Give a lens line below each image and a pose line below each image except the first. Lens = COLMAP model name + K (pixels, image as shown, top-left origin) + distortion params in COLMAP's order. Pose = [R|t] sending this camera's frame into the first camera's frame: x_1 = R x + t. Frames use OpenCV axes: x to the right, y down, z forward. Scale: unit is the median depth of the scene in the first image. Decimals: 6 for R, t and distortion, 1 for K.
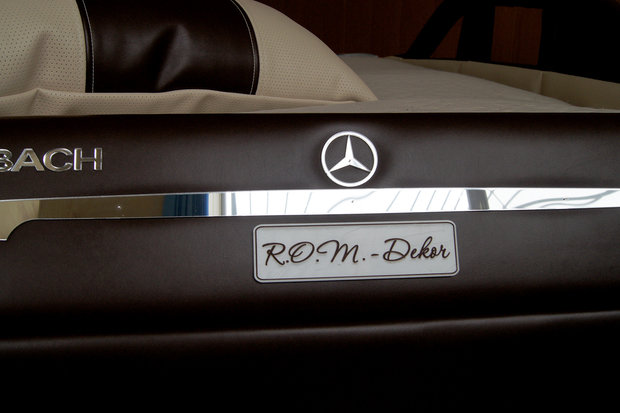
lens RADIAL K [[625.8, 0, 310.0], [0, 625.8, 206.5], [0, 0, 1]] dist [-0.052841, -0.005600]
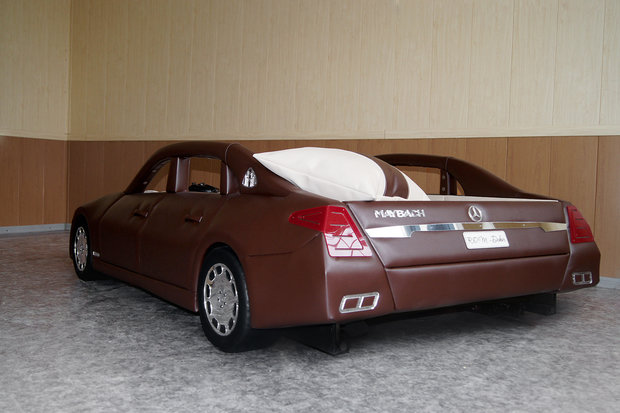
lens RADIAL K [[625.8, 0, 310.0], [0, 625.8, 206.5], [0, 0, 1]] dist [-0.052841, -0.005600]
pose [[0.888991, -0.012867, 0.457744, -2.240834], [0.121365, 0.970479, -0.208425, 0.470158], [-0.441549, 0.240842, 0.864309, -1.472490]]
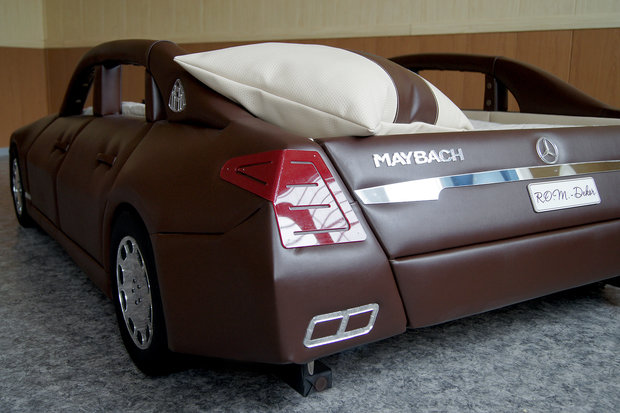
lens RADIAL K [[625.8, 0, 310.0], [0, 625.8, 206.5], [0, 0, 1]] dist [-0.052841, -0.005600]
pose [[0.910815, -0.088366, 0.403245, -1.454352], [0.126191, 0.989662, -0.068158, 0.140876], [-0.393054, 0.112965, 0.912550, -0.481389]]
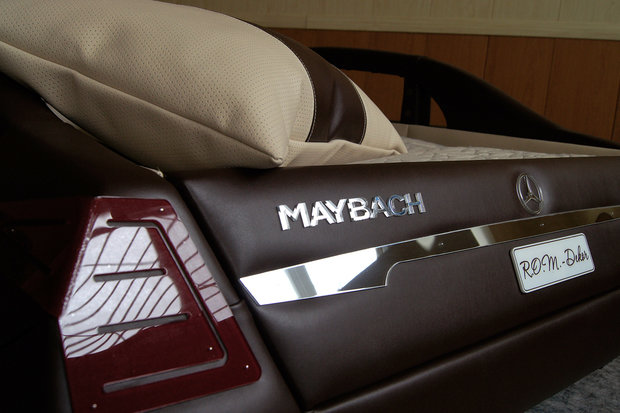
lens RADIAL K [[625.8, 0, 310.0], [0, 625.8, 206.5], [0, 0, 1]] dist [-0.052841, -0.005600]
pose [[0.818397, -0.059838, 0.571530, -1.091639], [0.103998, 0.993564, -0.044895, -0.038985], [-0.565165, 0.096179, 0.819352, 0.194280]]
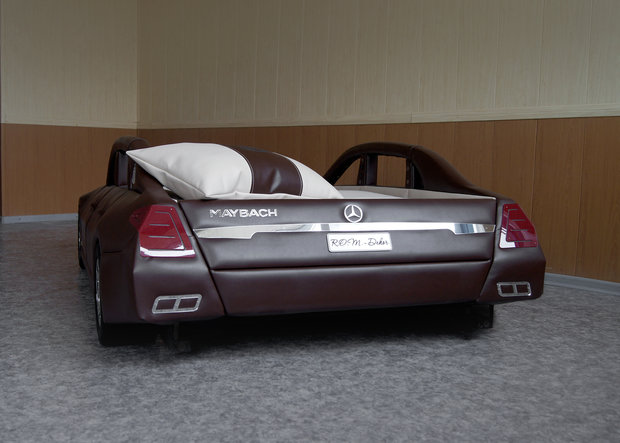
lens RADIAL K [[671.4, 0, 286.6], [0, 671.4, 222.9], [0, 0, 1]] dist [-0.062745, 0.010438]
pose [[0.981871, -0.018127, 0.188682, -0.866624], [0.053861, 0.981066, -0.186033, 0.554339], [-0.181738, 0.192823, 0.964257, -2.041525]]
